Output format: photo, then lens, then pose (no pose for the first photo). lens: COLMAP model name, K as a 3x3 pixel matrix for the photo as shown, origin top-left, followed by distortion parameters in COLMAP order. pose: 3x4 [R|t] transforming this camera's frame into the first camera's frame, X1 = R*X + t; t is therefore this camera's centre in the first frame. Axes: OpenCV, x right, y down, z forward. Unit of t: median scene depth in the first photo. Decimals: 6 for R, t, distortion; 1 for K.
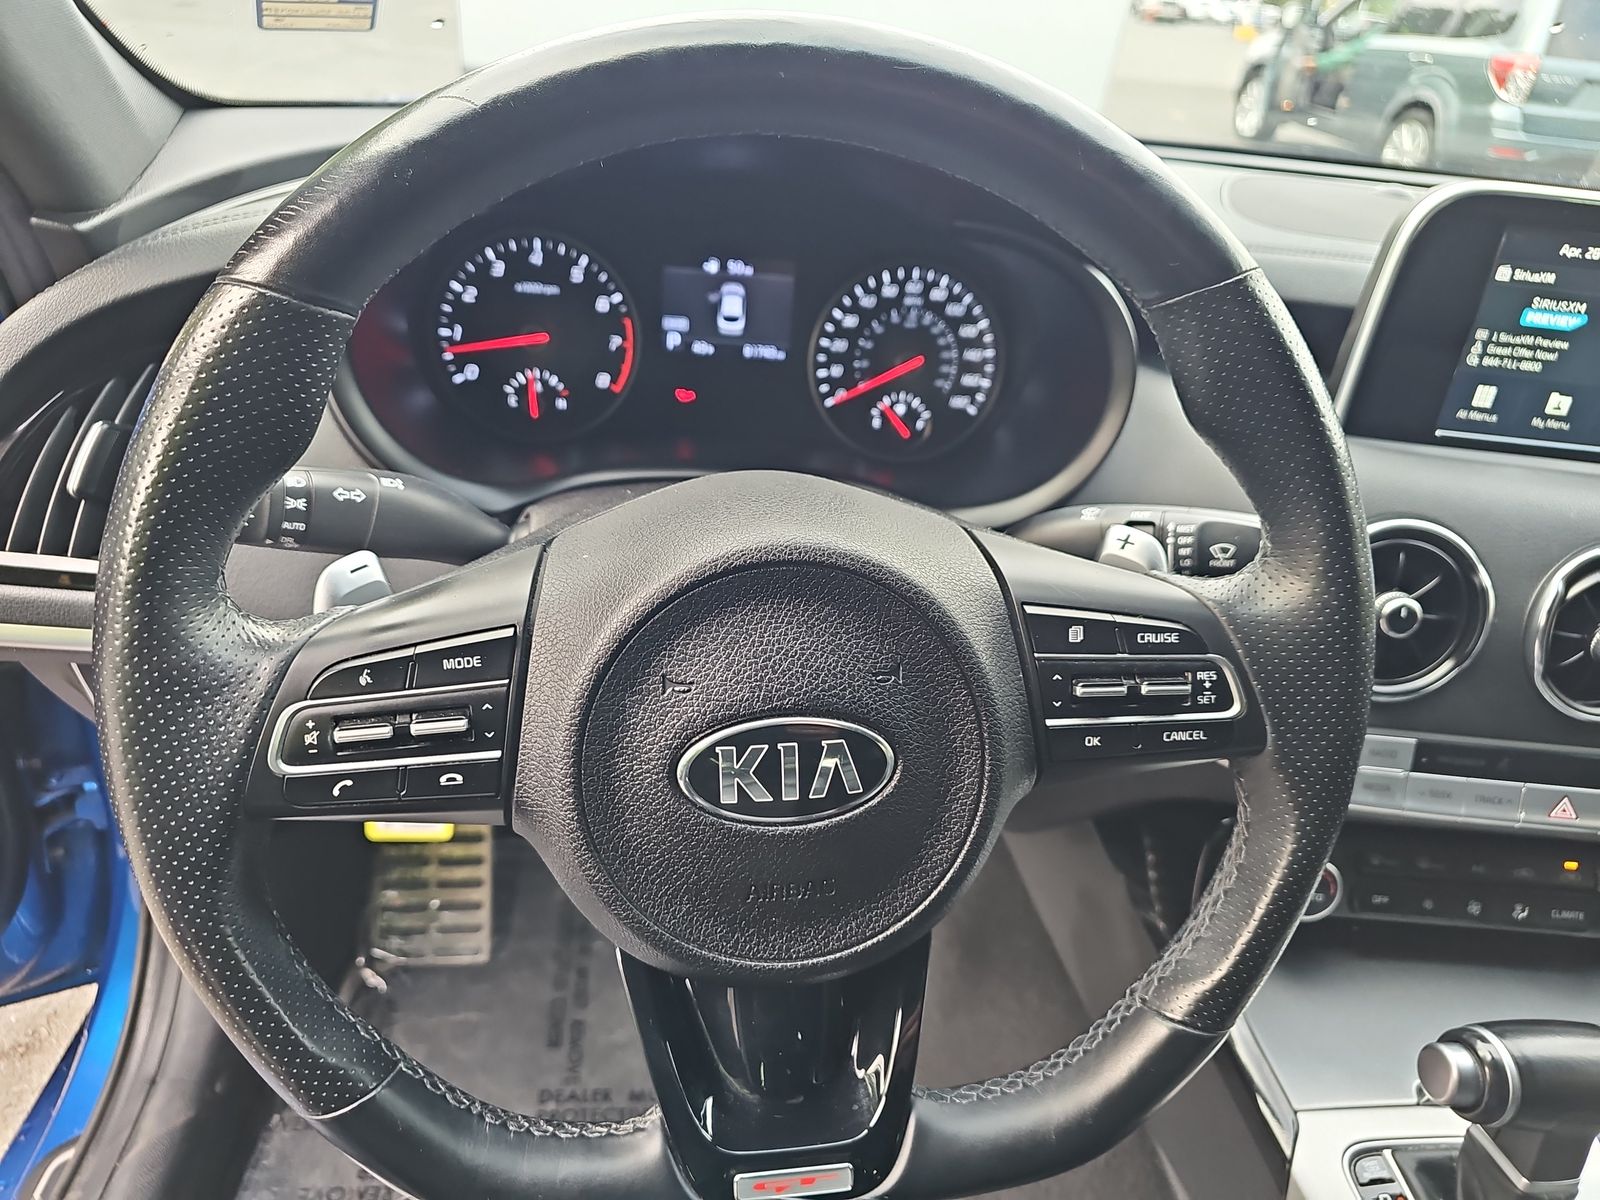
lens RADIAL K [[1176.8, 0, 769.5], [0, 1176.8, 615.6], [0, 0, 1]] dist [0.025320, -0.029081]
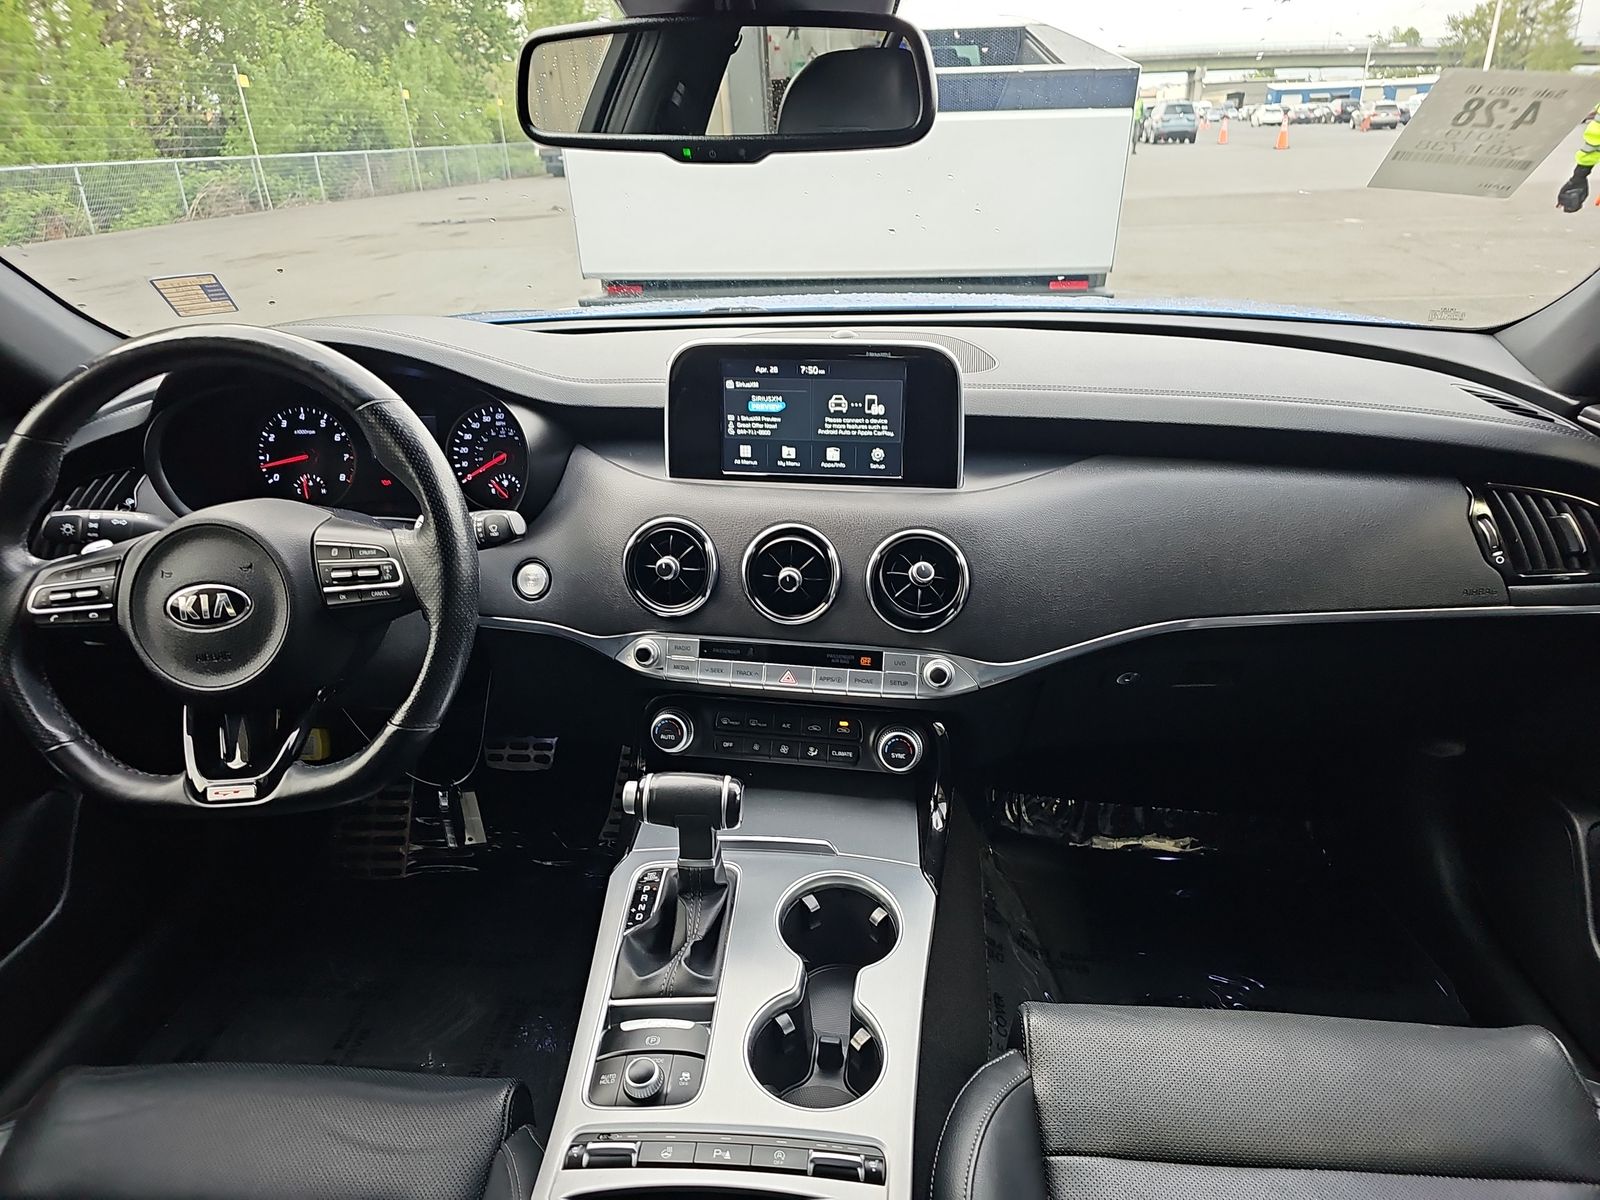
lens RADIAL K [[1176.8, 0, 798.9], [0, 1176.8, 608.7], [0, 0, 1]] dist [0.025320, -0.029081]
pose [[0.973742, -0.042869, -0.223580, 0.993892], [0.014747, 0.991925, -0.125962, 0.258967], [0.227175, 0.119357, 0.966512, -0.632963]]
